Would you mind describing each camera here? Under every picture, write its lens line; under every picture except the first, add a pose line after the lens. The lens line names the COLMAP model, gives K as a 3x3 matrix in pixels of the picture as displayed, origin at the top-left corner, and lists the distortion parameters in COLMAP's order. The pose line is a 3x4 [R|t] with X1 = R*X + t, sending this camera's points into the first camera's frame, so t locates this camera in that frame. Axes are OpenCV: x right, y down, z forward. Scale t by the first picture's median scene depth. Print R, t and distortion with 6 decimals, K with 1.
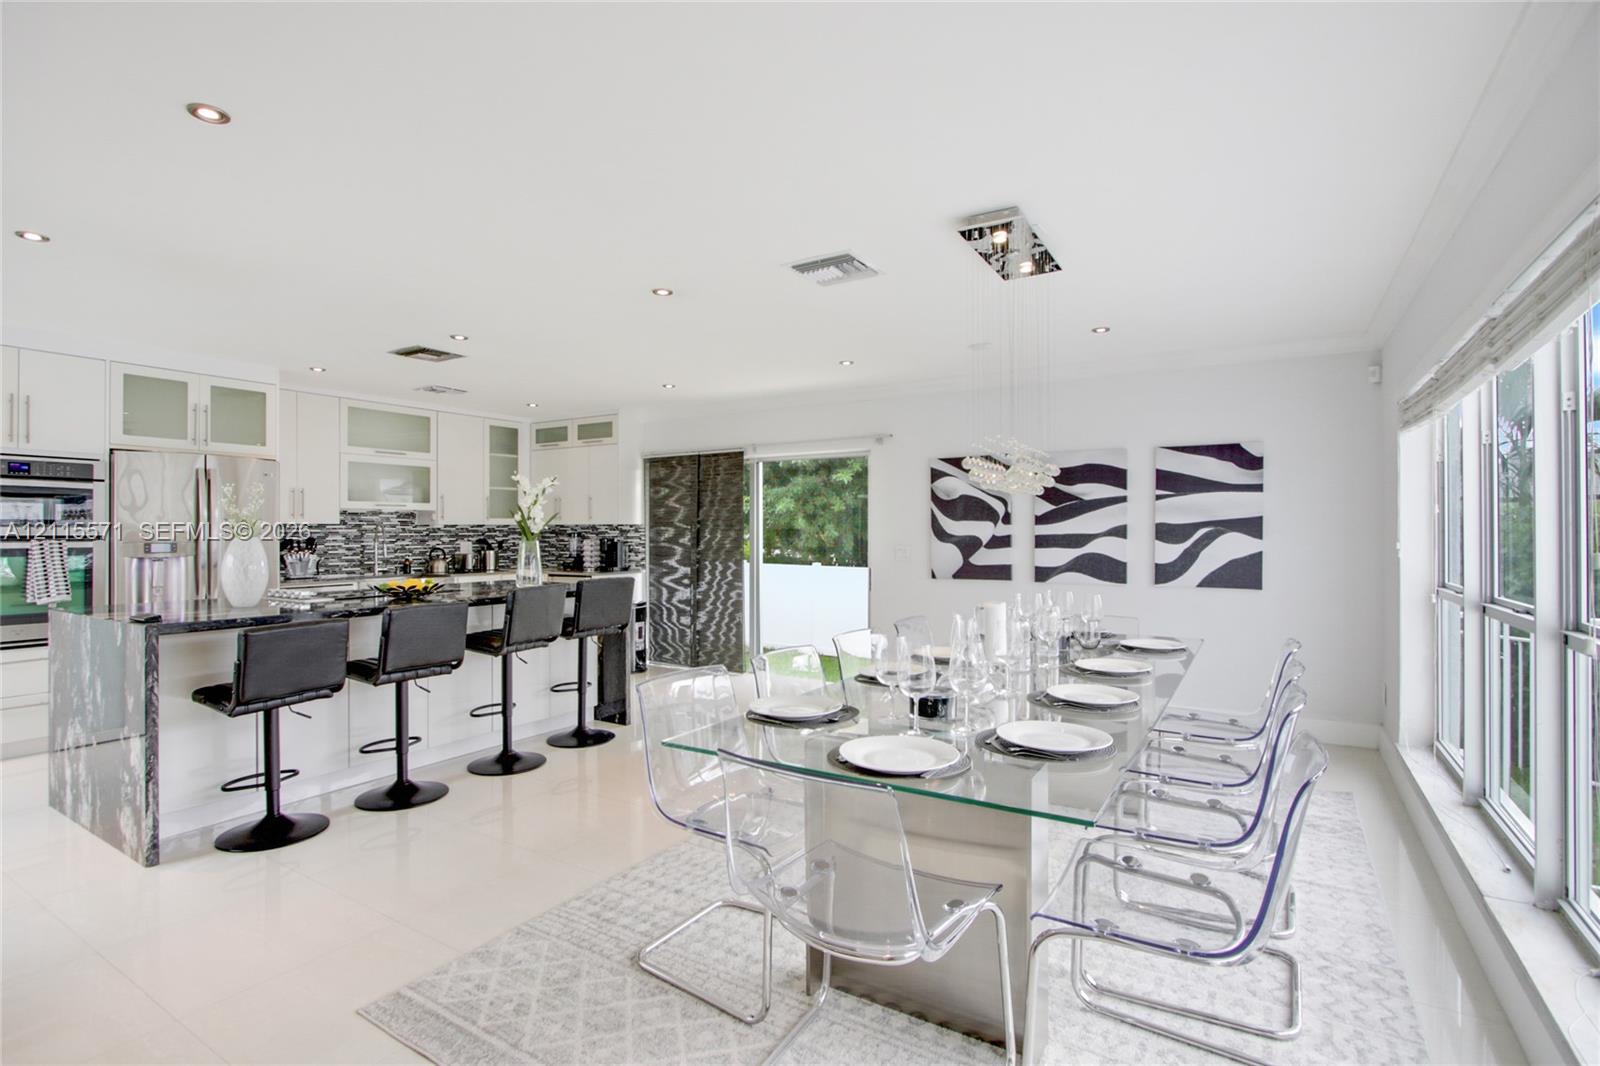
lens RADIAL K [[760.1, 0, 799.7], [0, 760.1, 532.9], [0, 0, 1]] dist [-0.023180, 0.005631]
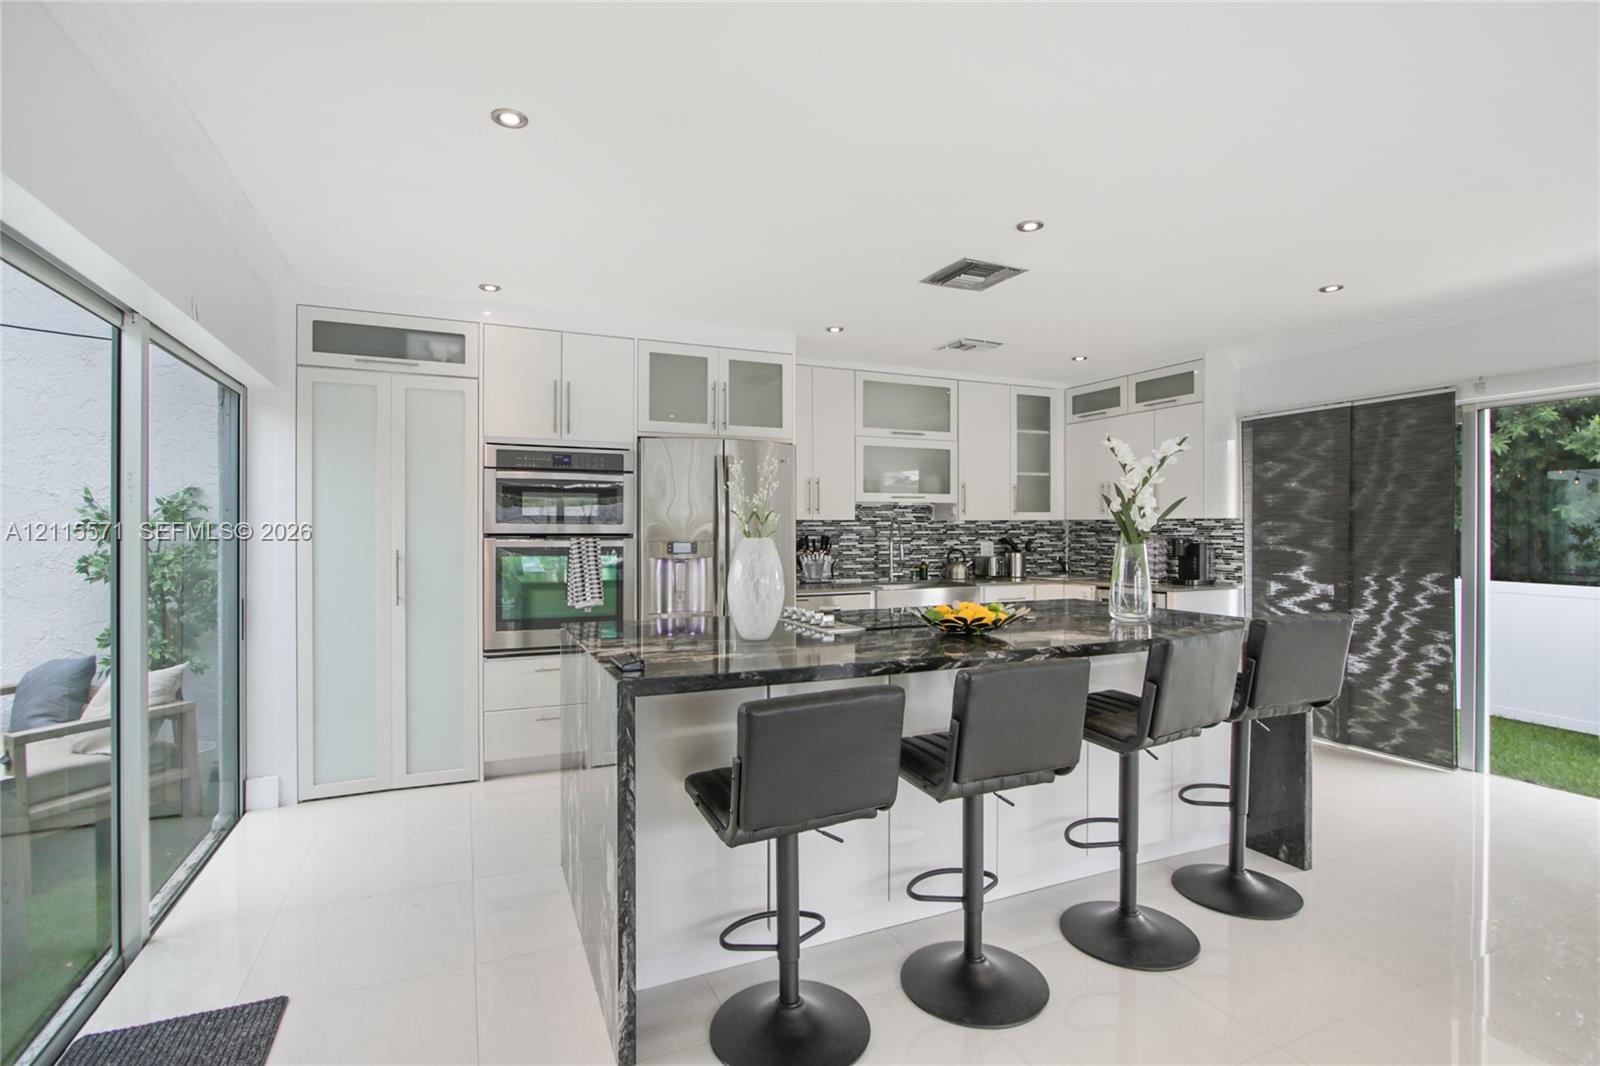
lens RADIAL K [[760.1, 0, 800.6], [0, 760.1, 531.7], [0, 0, 1]] dist [-0.023180, 0.005631]
pose [[0.828327, 0.000913, -0.560245, -0.215442], [-0.000125, 0.999999, 0.001446, 0.000002], [0.560245, -0.001127, 0.828326, 0.305585]]
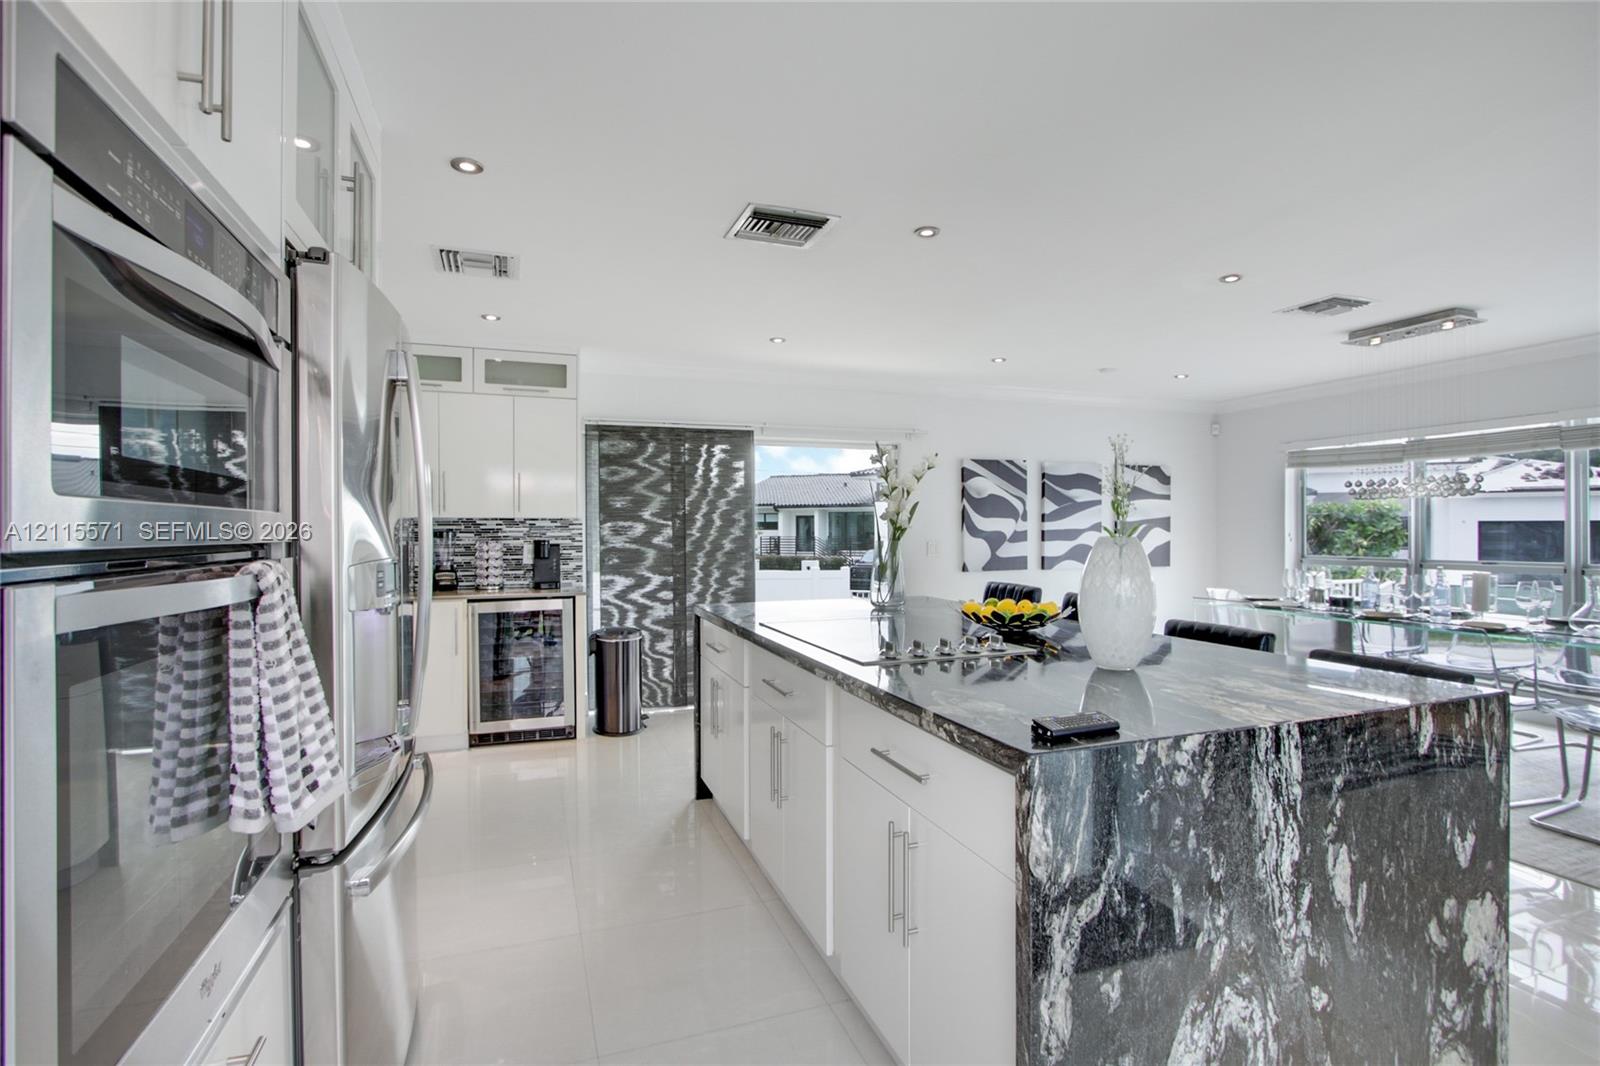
lens RADIAL K [[760.1, 0, 806.0], [0, 760.1, 528.5], [0, 0, 1]] dist [-0.023180, 0.005631]
pose [[0.616755, -0.001837, 0.787153, -0.878265], [0.004848, 0.999987, -0.001464, 0.000038], [-0.787140, 0.004719, 0.616756, 0.573798]]
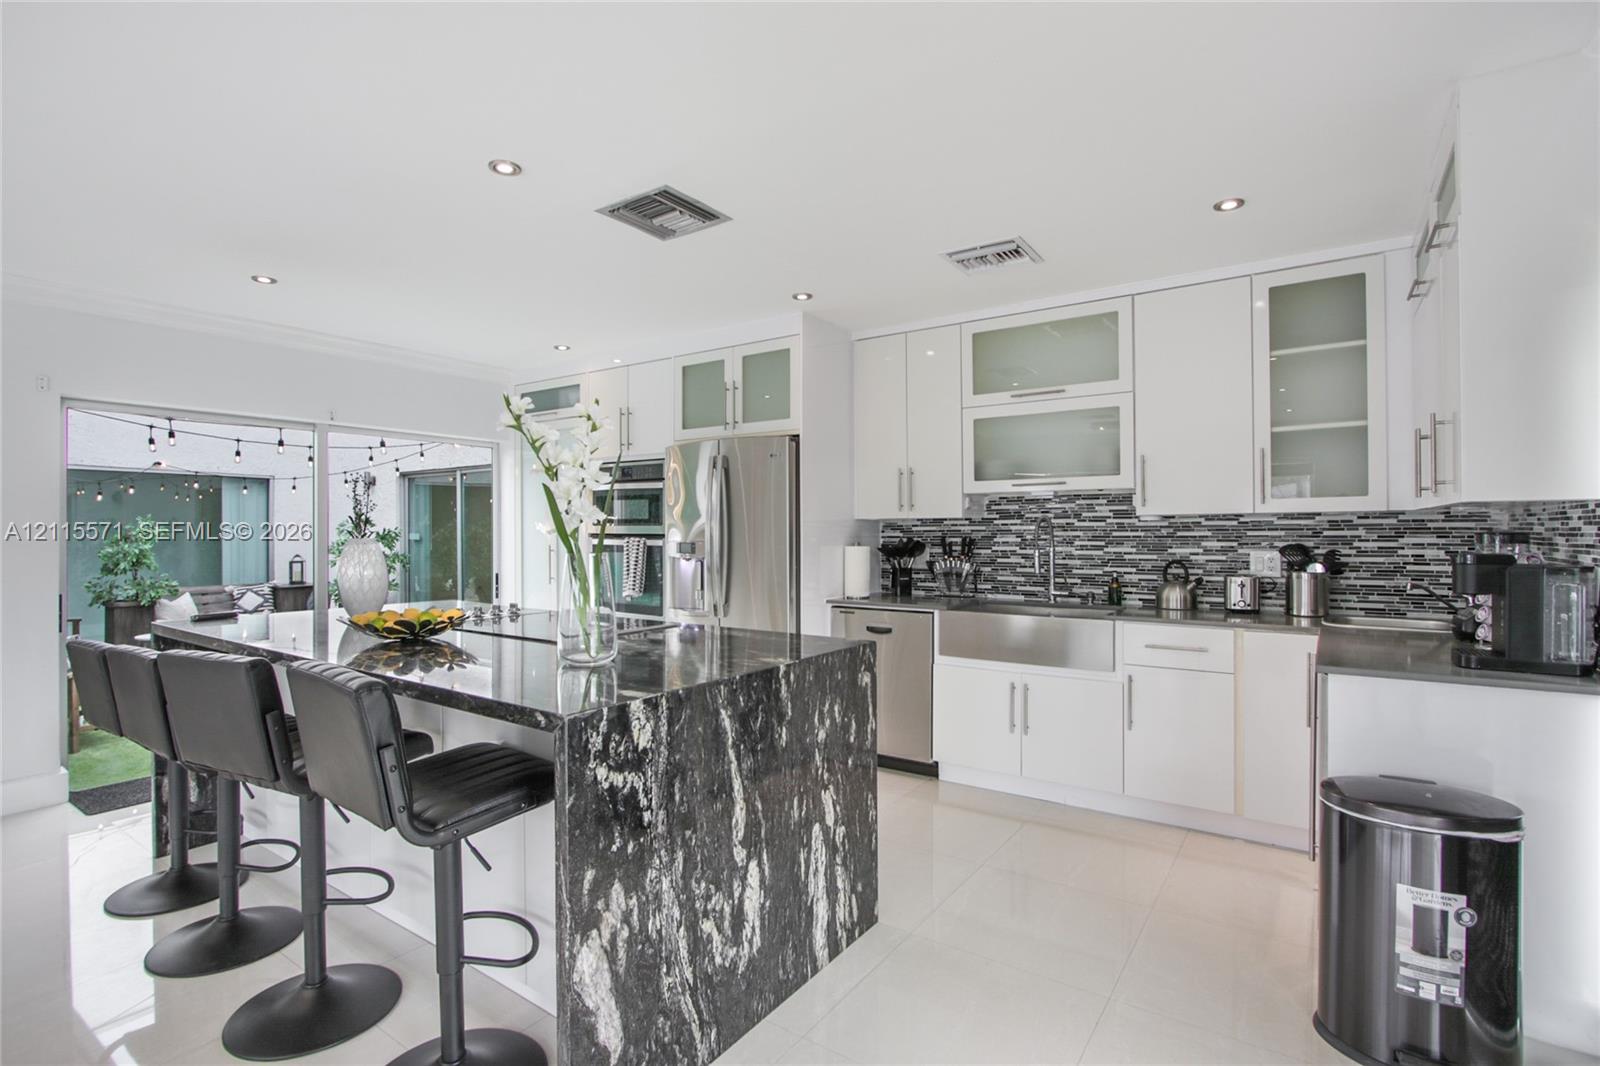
lens RADIAL K [[760.1, 0, 809.8], [0, 760.1, 530.7], [0, 0, 1]] dist [-0.023180, 0.005631]
pose [[-0.053025, 0.003197, -0.998588, 0.060890], [0.000997, 0.999995, 0.003149, -0.003219], [0.998593, -0.000829, -0.053028, 1.062158]]
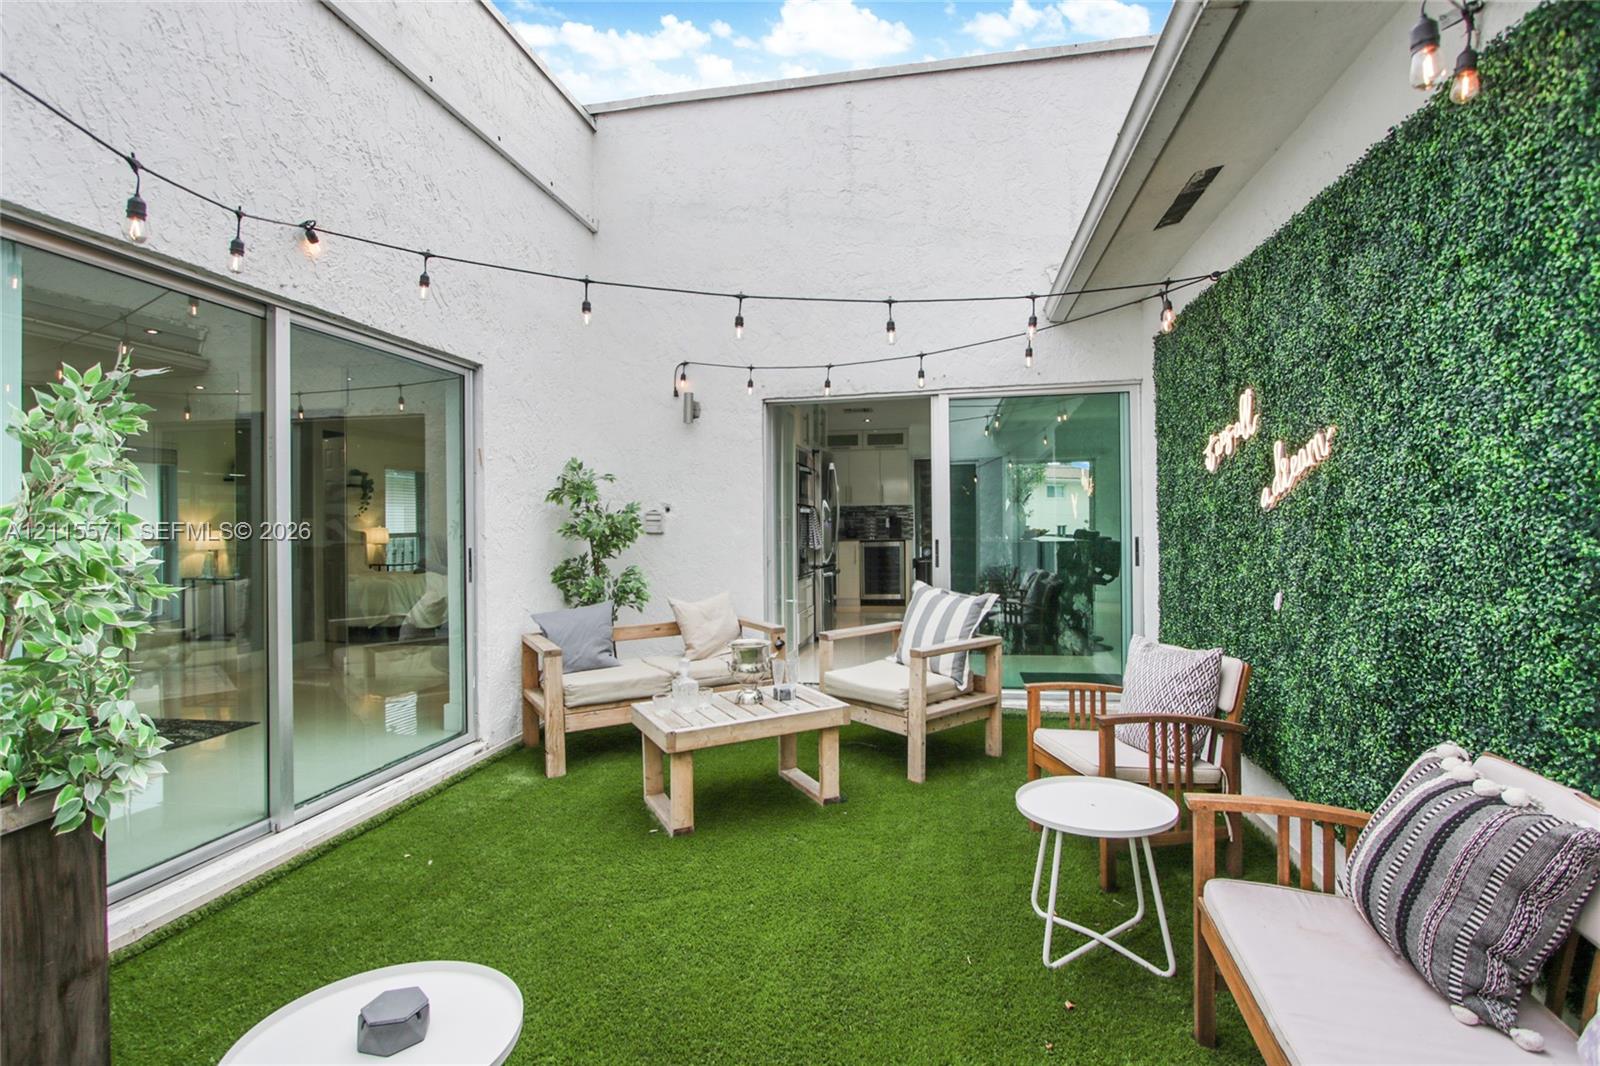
lens RADIAL K [[760.1, 0, 796.9], [0, 760.1, 529.7], [0, 0, 1]] dist [-0.023180, 0.005631]
pose [[0.936123, -0.014647, 0.351367, -1.278354], [0.015572, 0.999879, 0.000192, 0.042799], [-0.351327, 0.005291, 0.936238, -0.362354]]
